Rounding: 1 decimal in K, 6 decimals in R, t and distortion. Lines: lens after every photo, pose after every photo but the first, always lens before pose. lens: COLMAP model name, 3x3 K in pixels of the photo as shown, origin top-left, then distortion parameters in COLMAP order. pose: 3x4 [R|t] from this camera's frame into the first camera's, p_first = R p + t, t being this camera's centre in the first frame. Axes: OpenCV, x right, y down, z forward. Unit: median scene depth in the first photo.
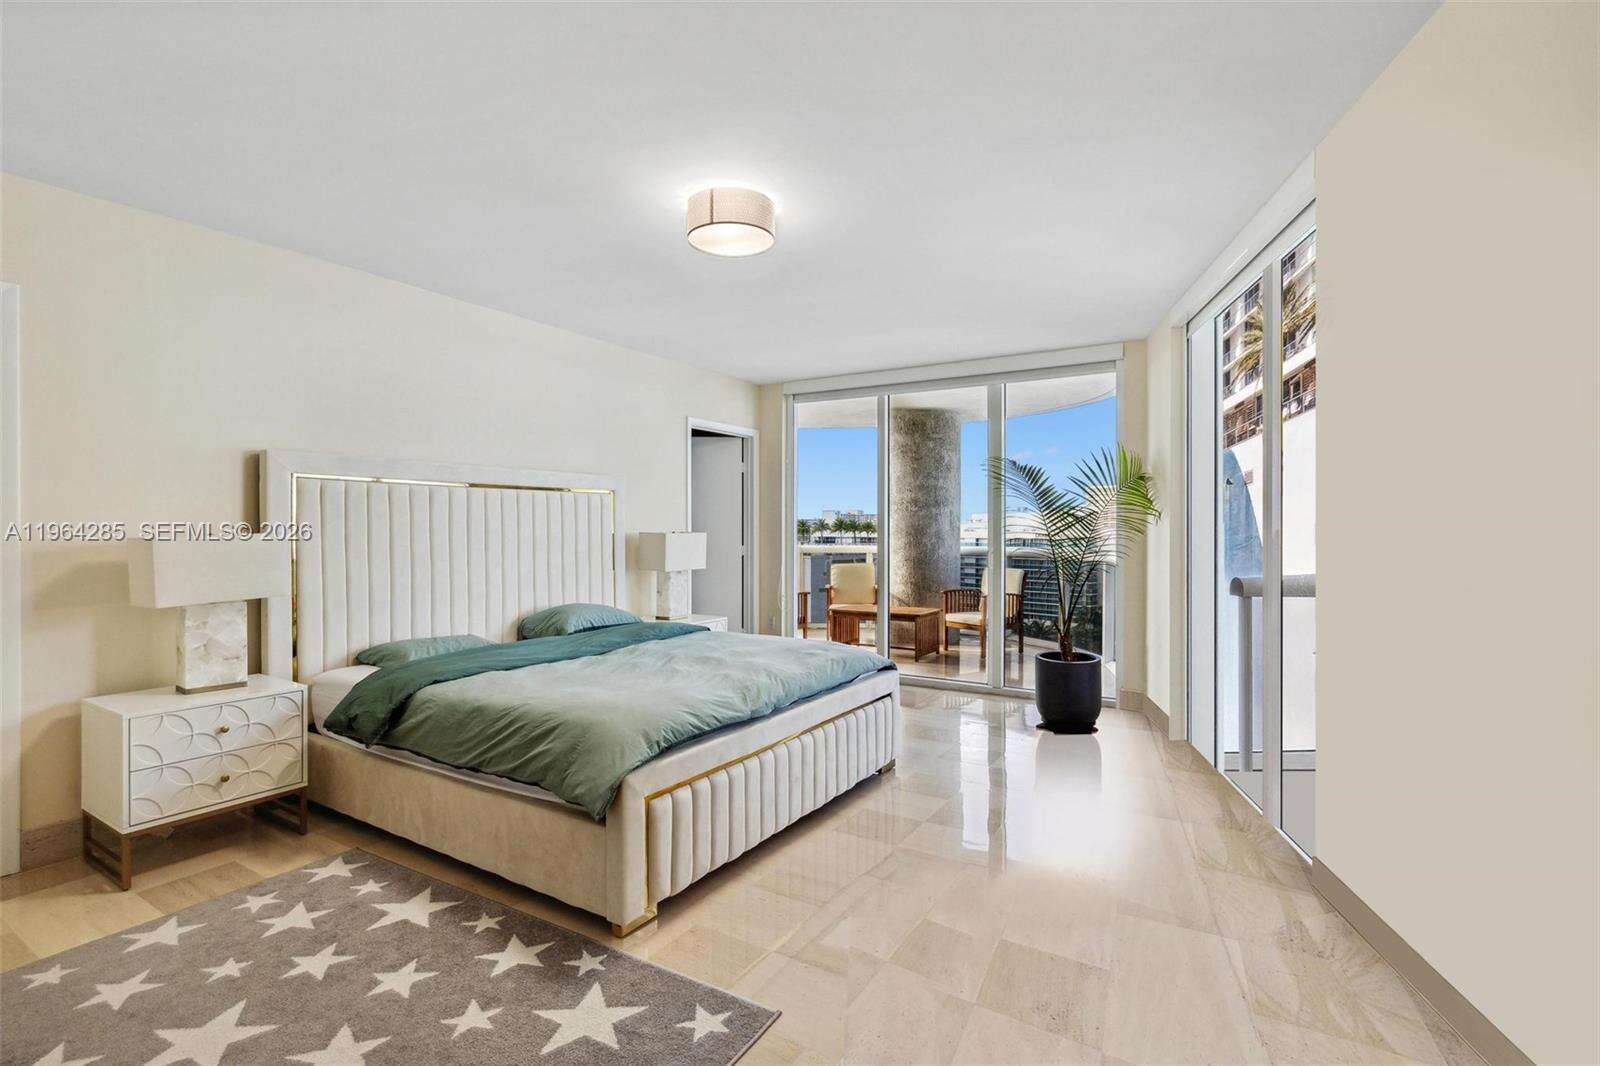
lens RADIAL K [[742.9, 0, 792.7], [0, 742.9, 528.1], [0, 0, 1]] dist [0.000203, 0.000035]
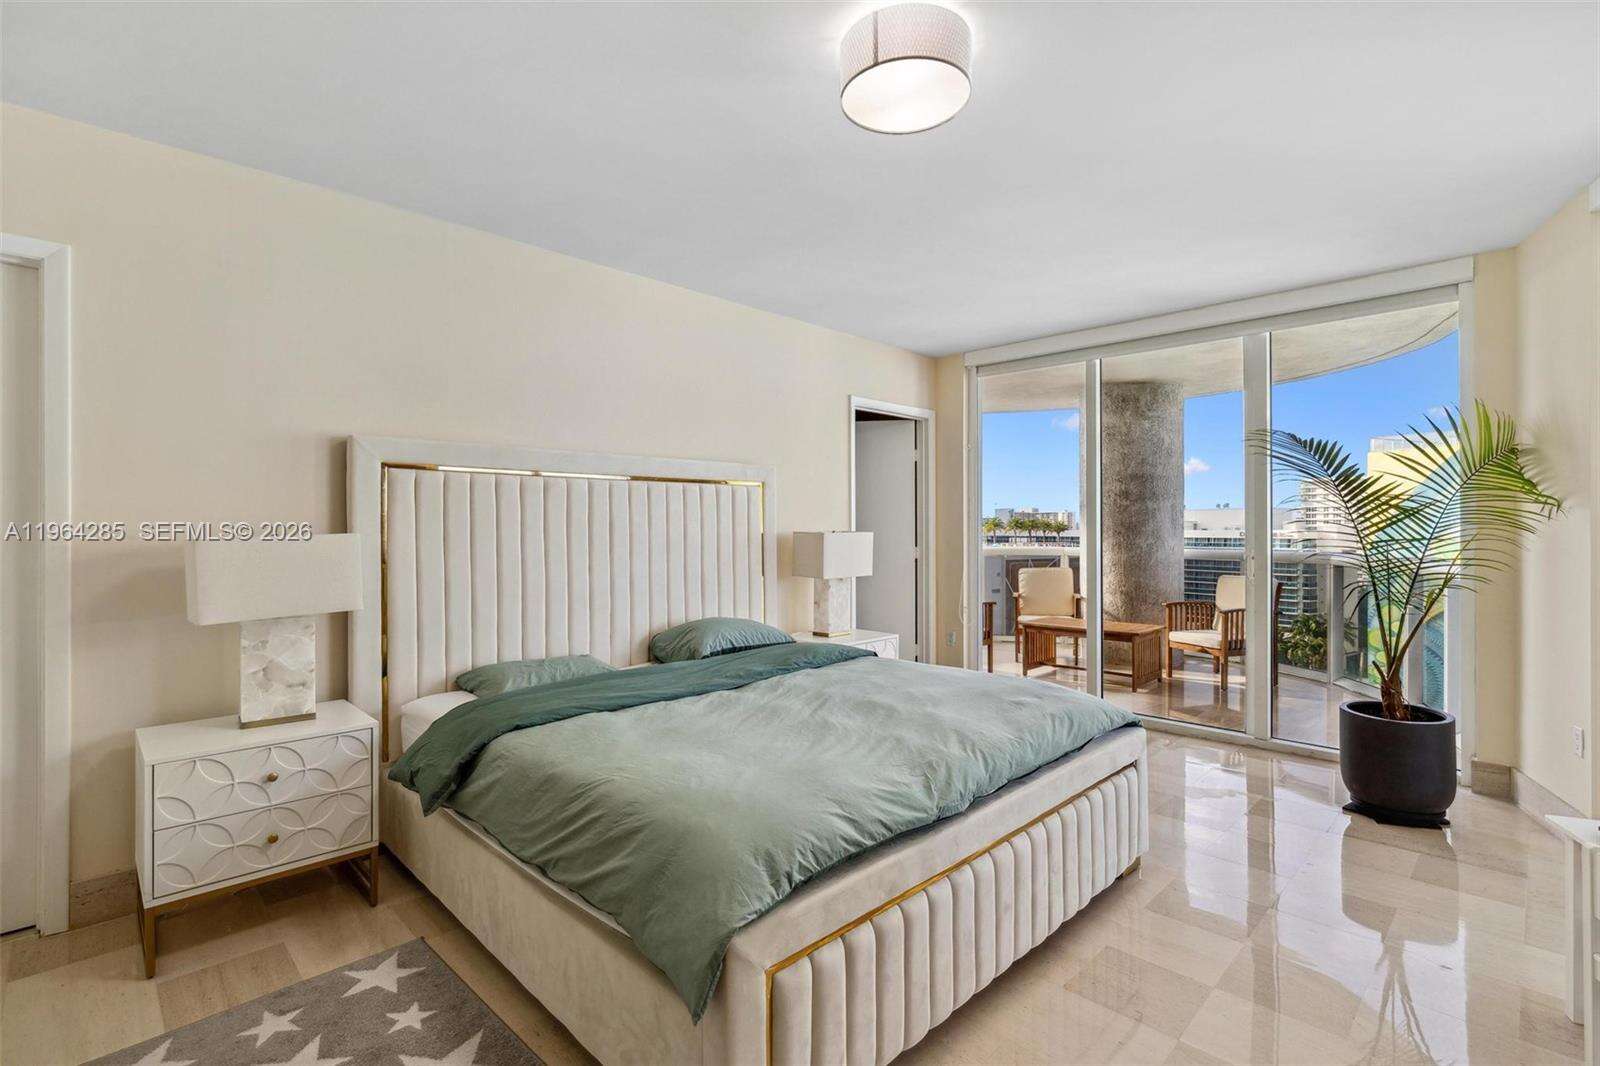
lens RADIAL K [[742.9, 0, 792.7], [0, 742.9, 528.1], [0, 0, 1]] dist [0.000203, 0.000035]
pose [[0.974405, -0.002237, -0.224789, -0.027362], [0.002523, 0.999996, 0.000985, 0.001015], [0.224786, -0.001527, 0.974407, 0.278138]]
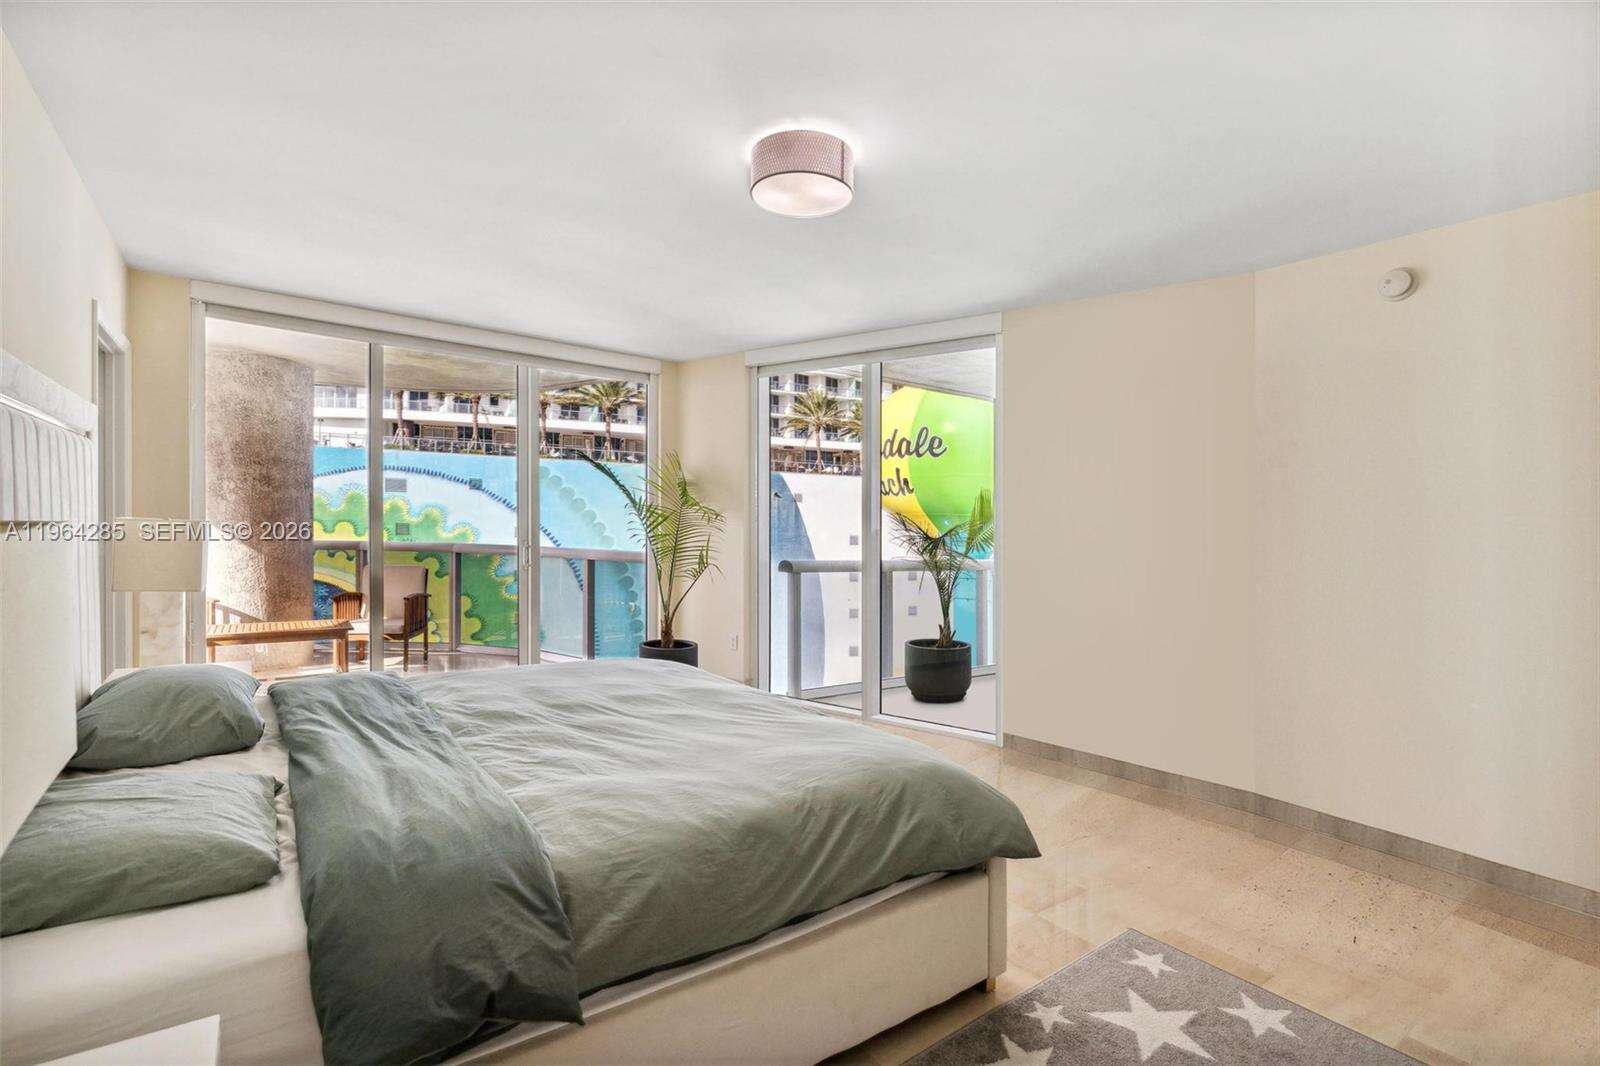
lens RADIAL K [[713.5, 0, 800.0], [0, 713.5, 533.0], [0, 0, 1]] dist [0.001114, -0.000024]
pose [[0.386328, -0.000425, 0.922361, -0.729309], [-0.016612, 0.999834, 0.007418, 0.008438], [-0.922212, -0.018188, 0.386257, 0.597373]]
